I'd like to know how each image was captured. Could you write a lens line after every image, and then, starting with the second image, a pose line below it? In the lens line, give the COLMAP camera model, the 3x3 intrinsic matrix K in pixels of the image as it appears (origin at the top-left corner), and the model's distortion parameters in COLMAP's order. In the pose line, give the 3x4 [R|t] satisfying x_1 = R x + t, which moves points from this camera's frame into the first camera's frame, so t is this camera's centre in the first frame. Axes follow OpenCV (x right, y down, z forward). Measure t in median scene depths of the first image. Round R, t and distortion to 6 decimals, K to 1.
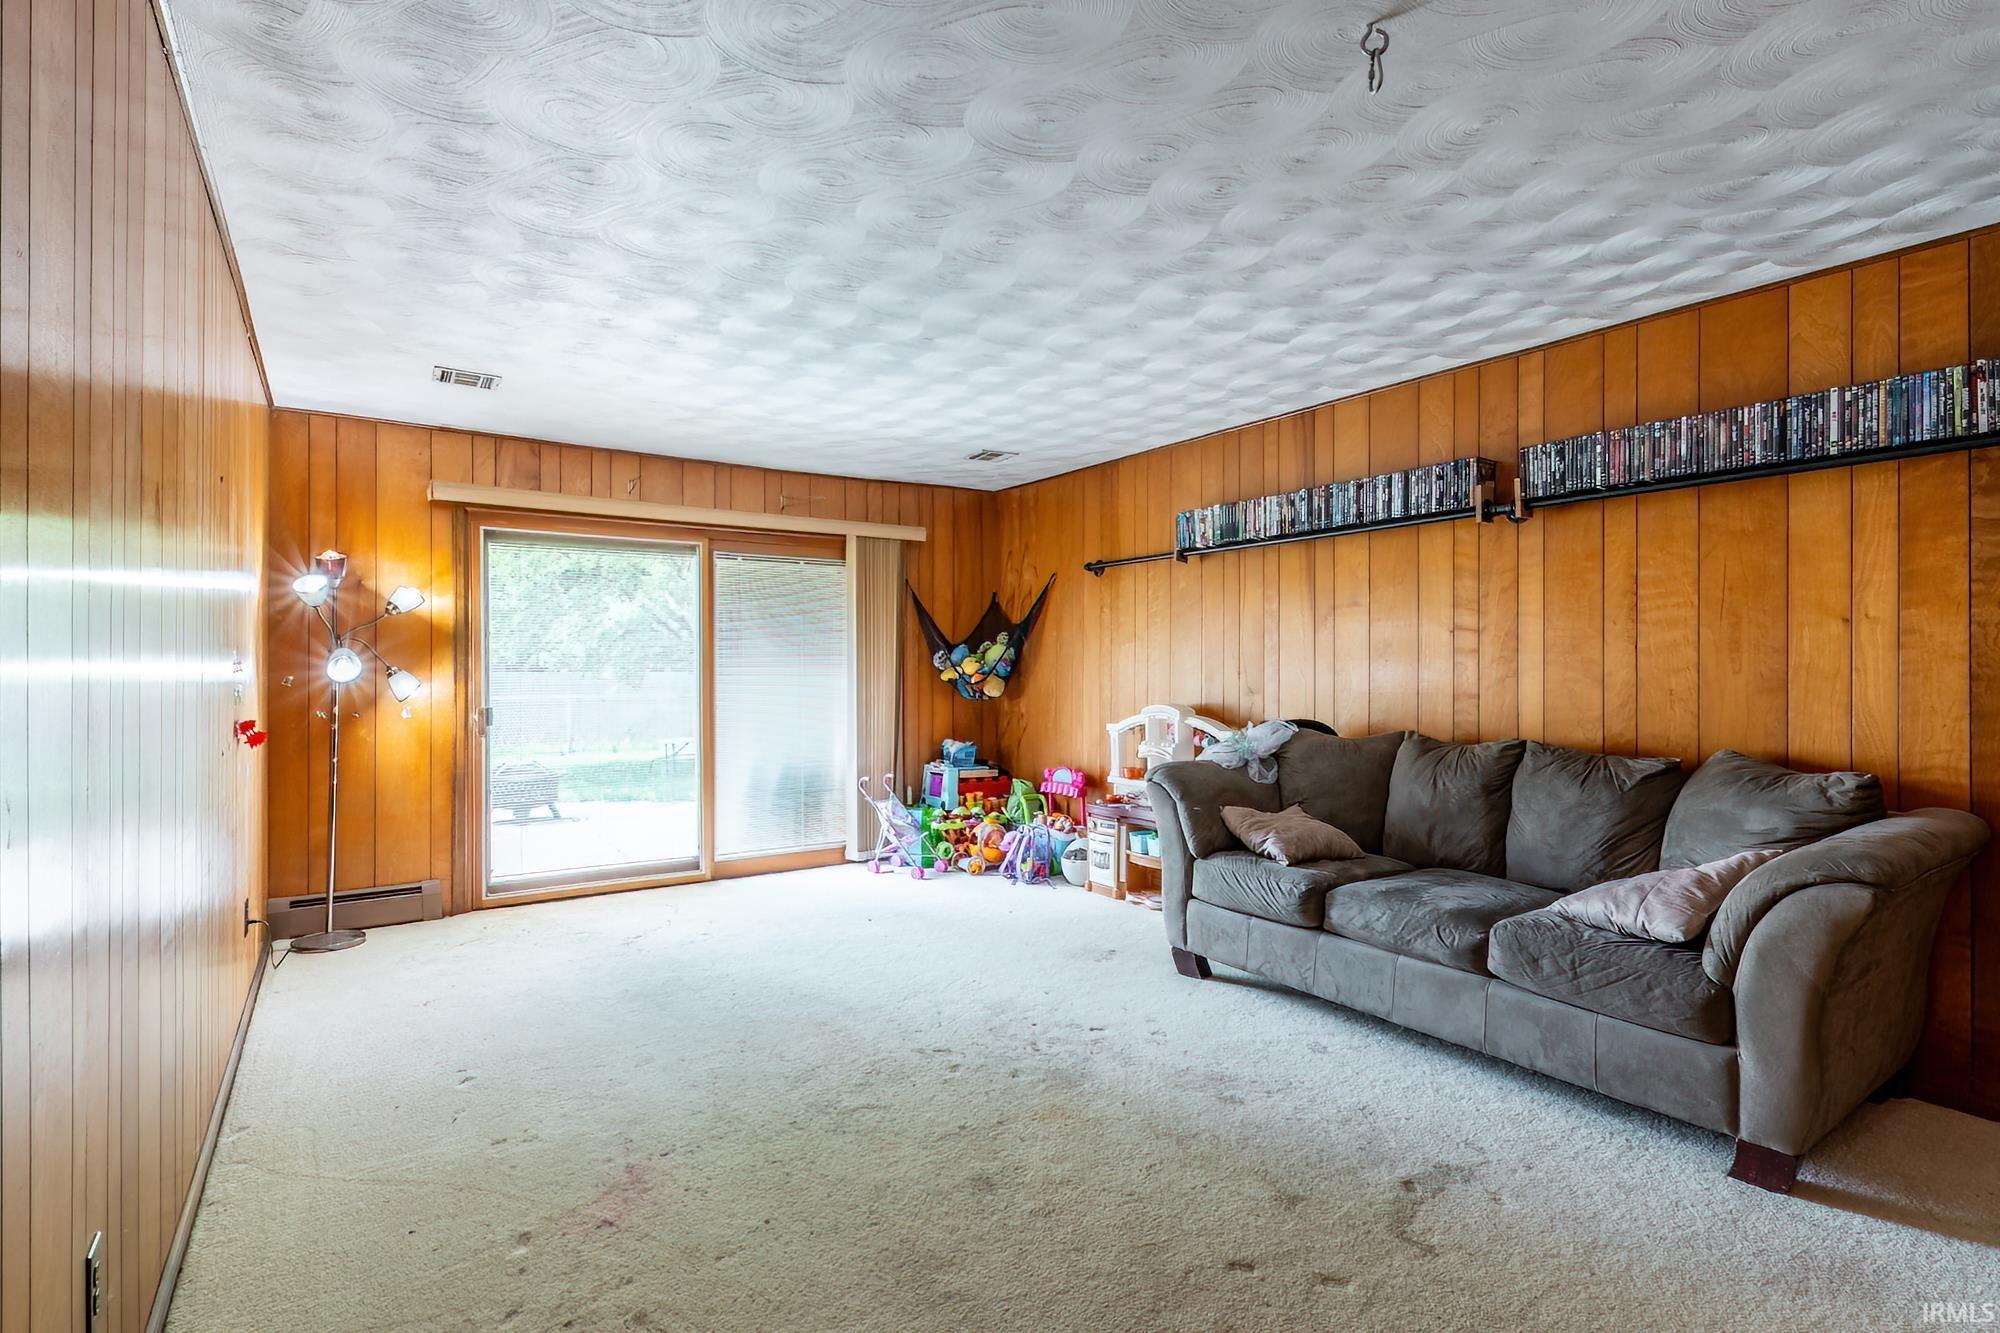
lens RADIAL K [[954.5, 0, 1000.0], [0, 954.5, 666.5], [0, 0, 1]] dist [0.003230, -0.008078]
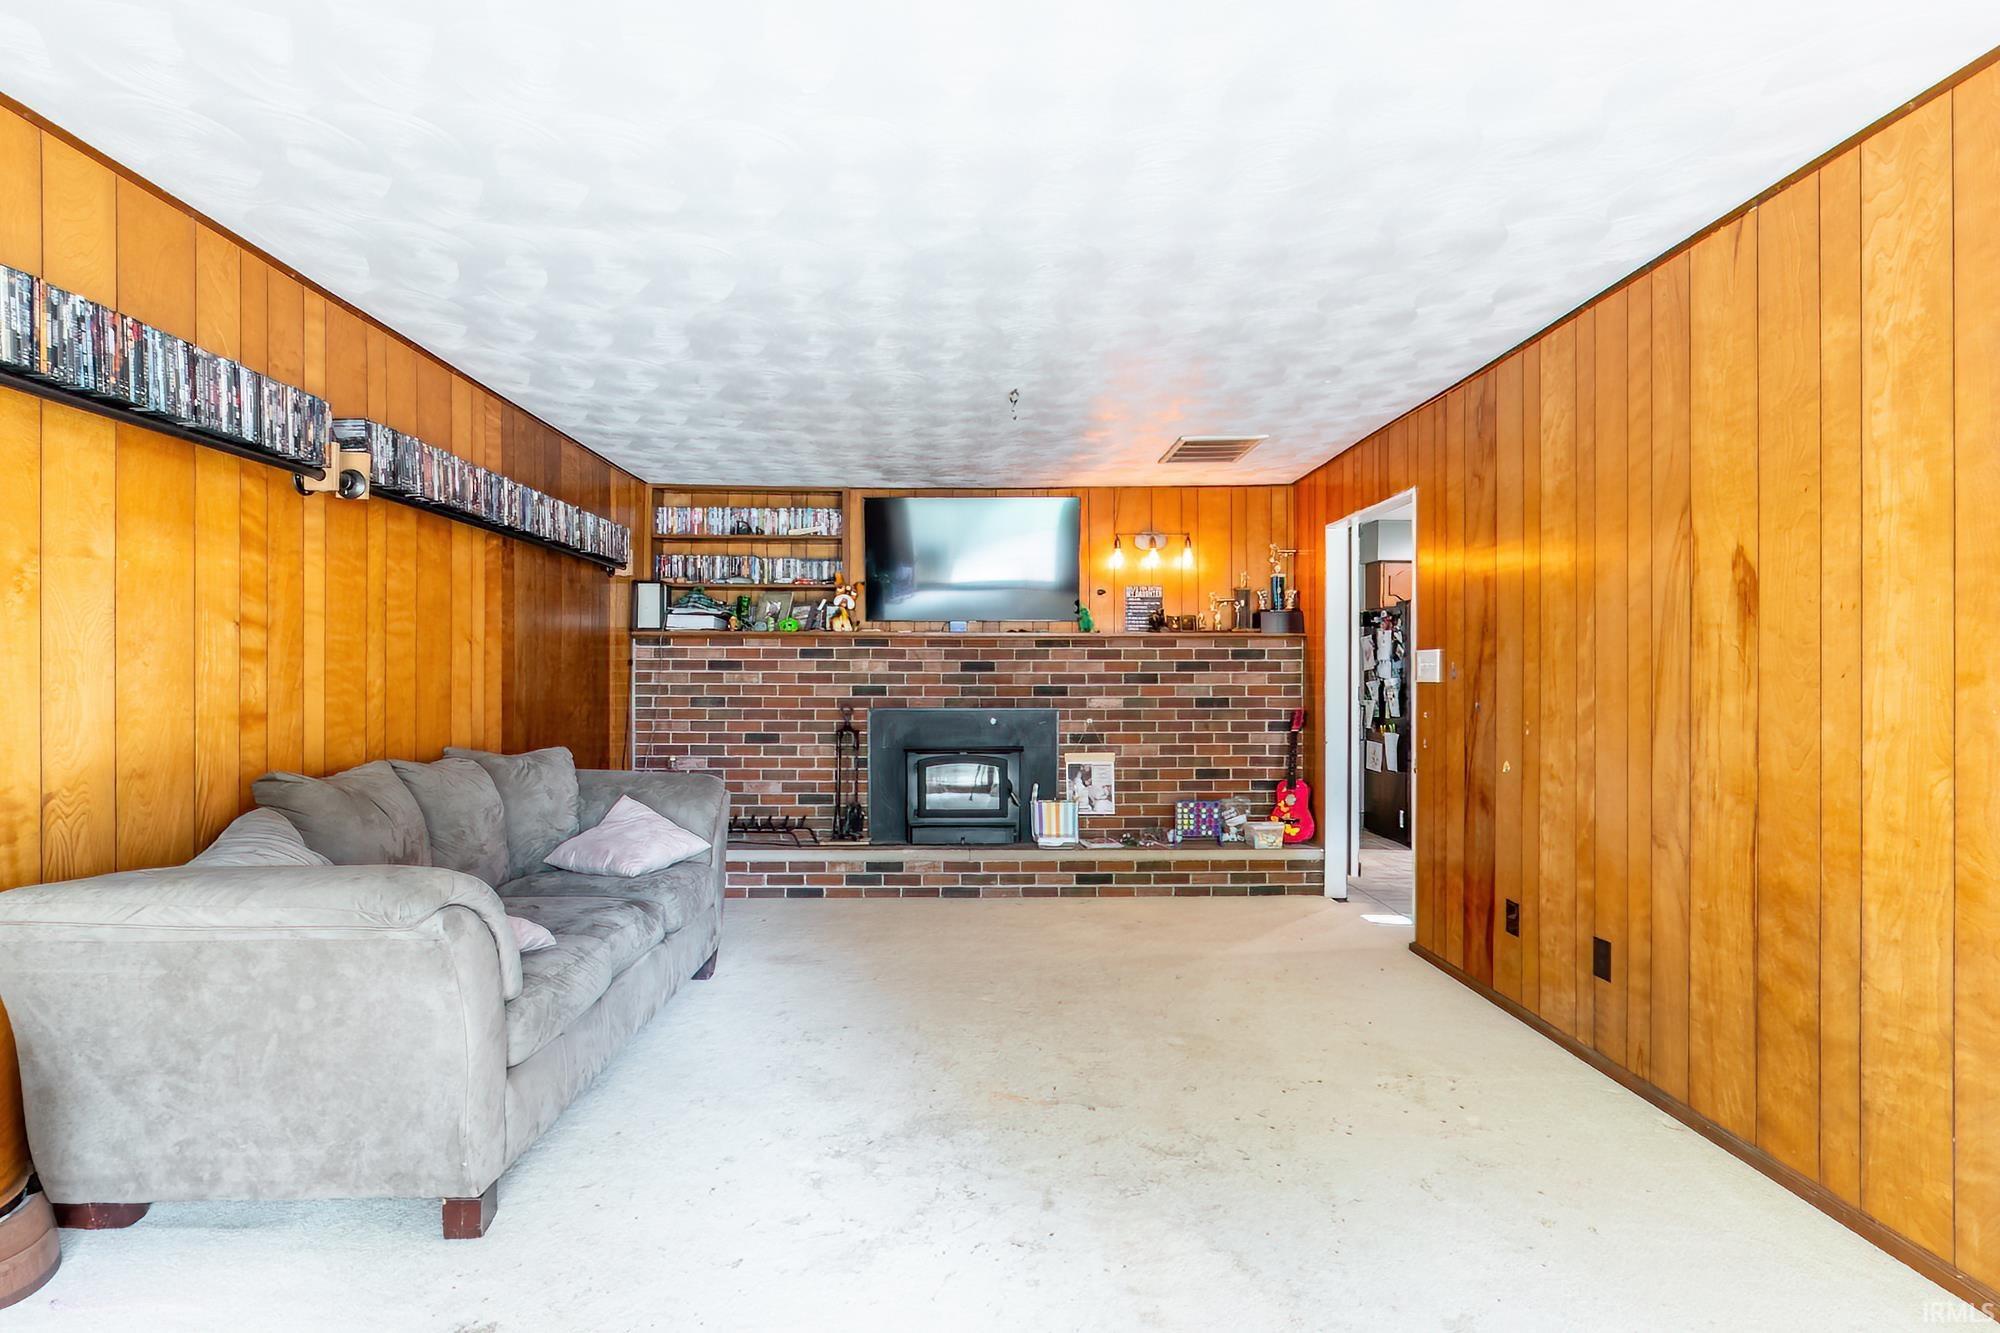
lens RADIAL K [[954.5, 0, 1000.0], [0, 954.5, 666.5], [0, 0, 1]] dist [0.003230, -0.008078]
pose [[-0.842187, 0.006198, 0.539150, -0.309273], [-0.001242, 0.999909, -0.013435, 0.001408], [-0.539185, -0.011985, -0.842102, 1.137529]]
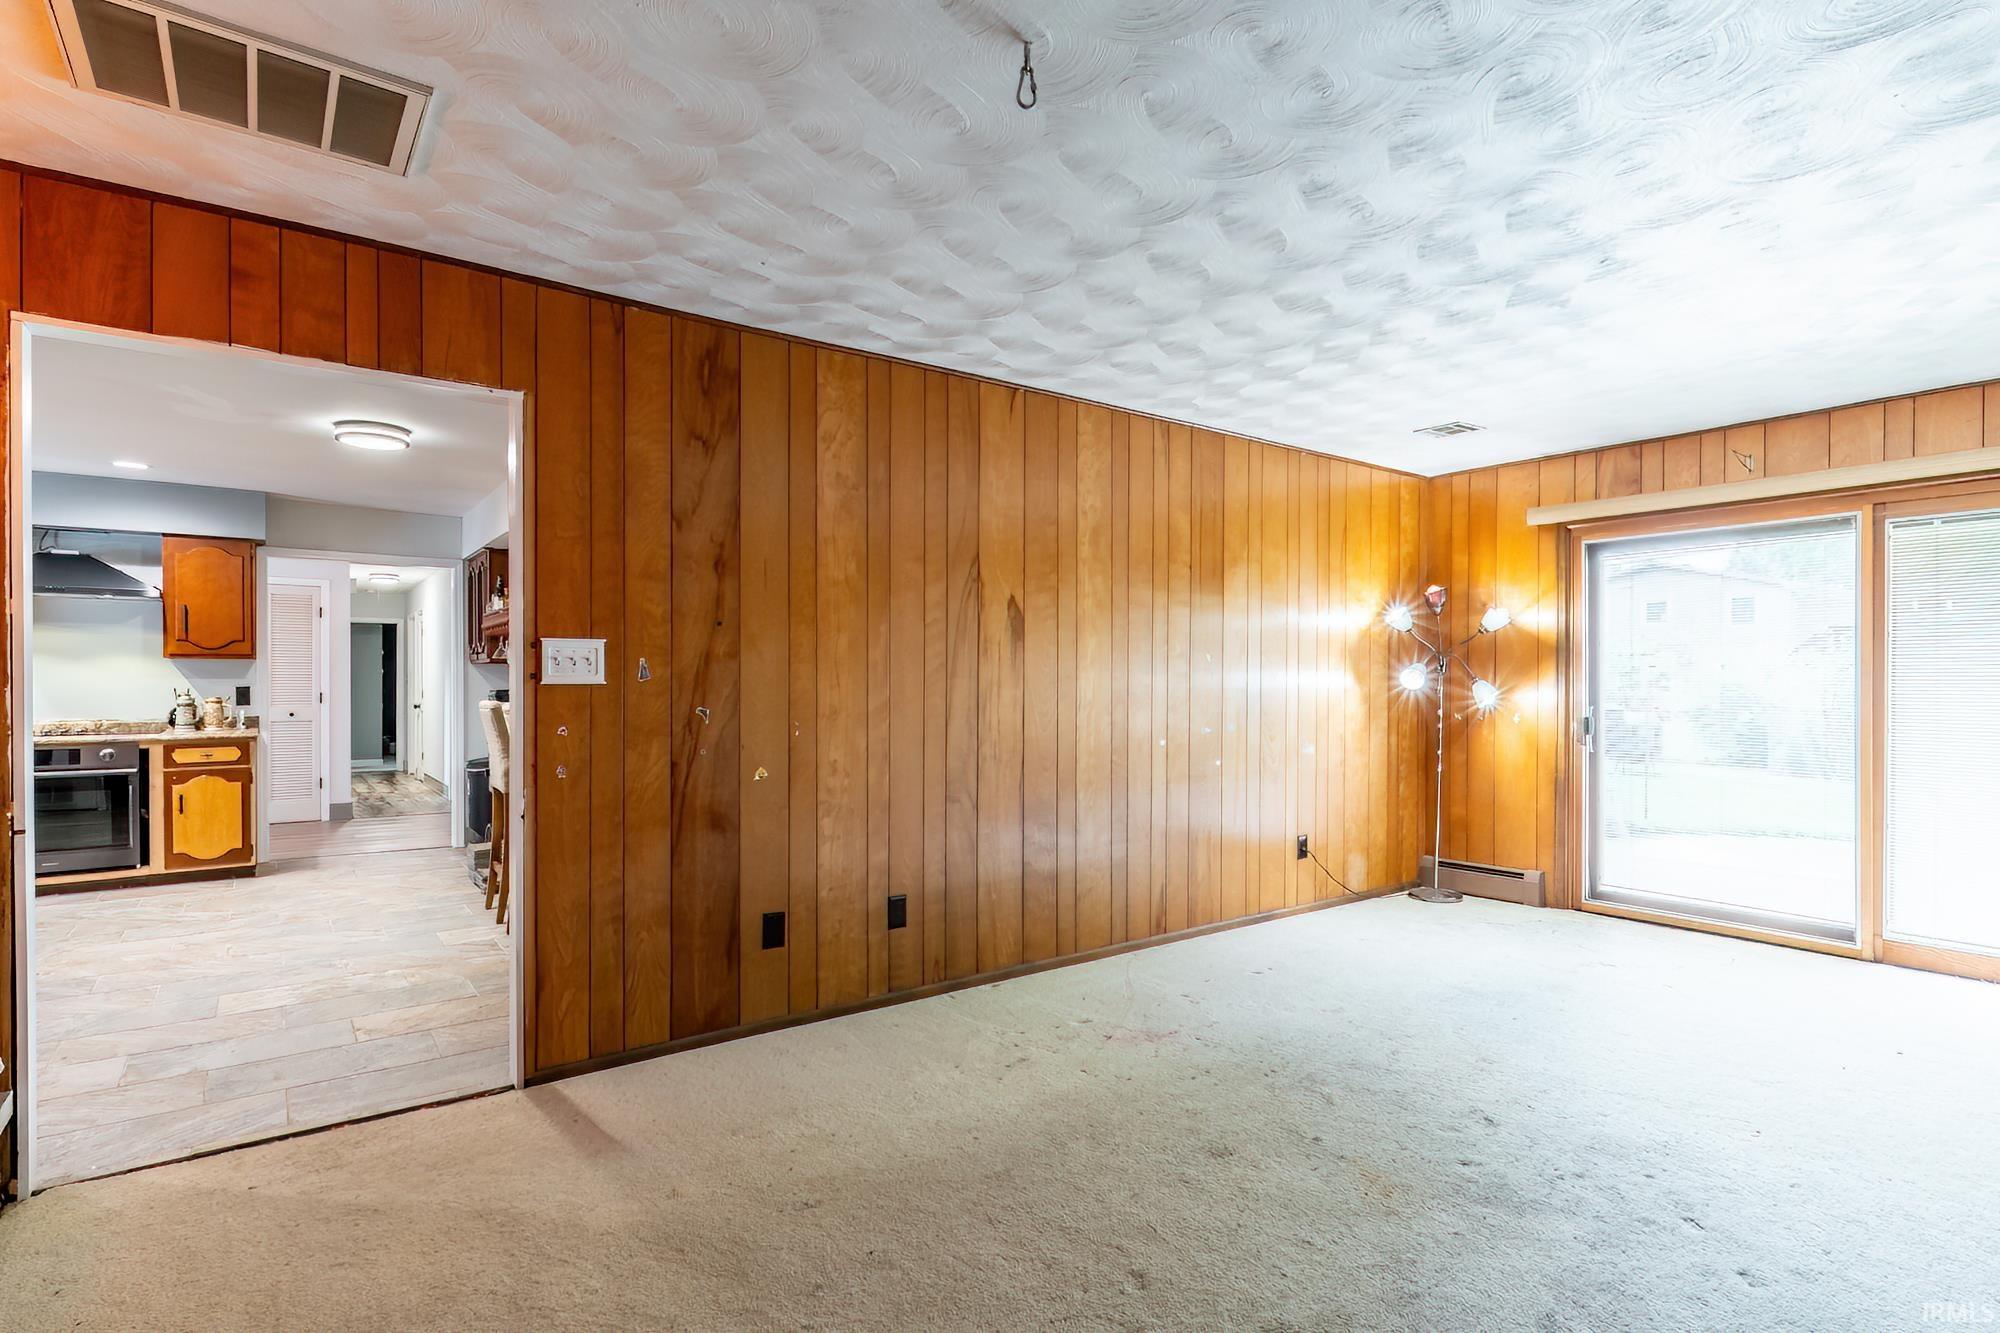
lens RADIAL K [[980.6, 0, 988.9], [0, 980.6, 688.7], [0, 0, 1]] dist [-0.000411, -0.000324]
pose [[0.033200, 0.008337, -0.999414, 0.561955], [0.003445, 0.999958, 0.008456, 0.001837], [0.999443, -0.003724, 0.033170, 0.363090]]
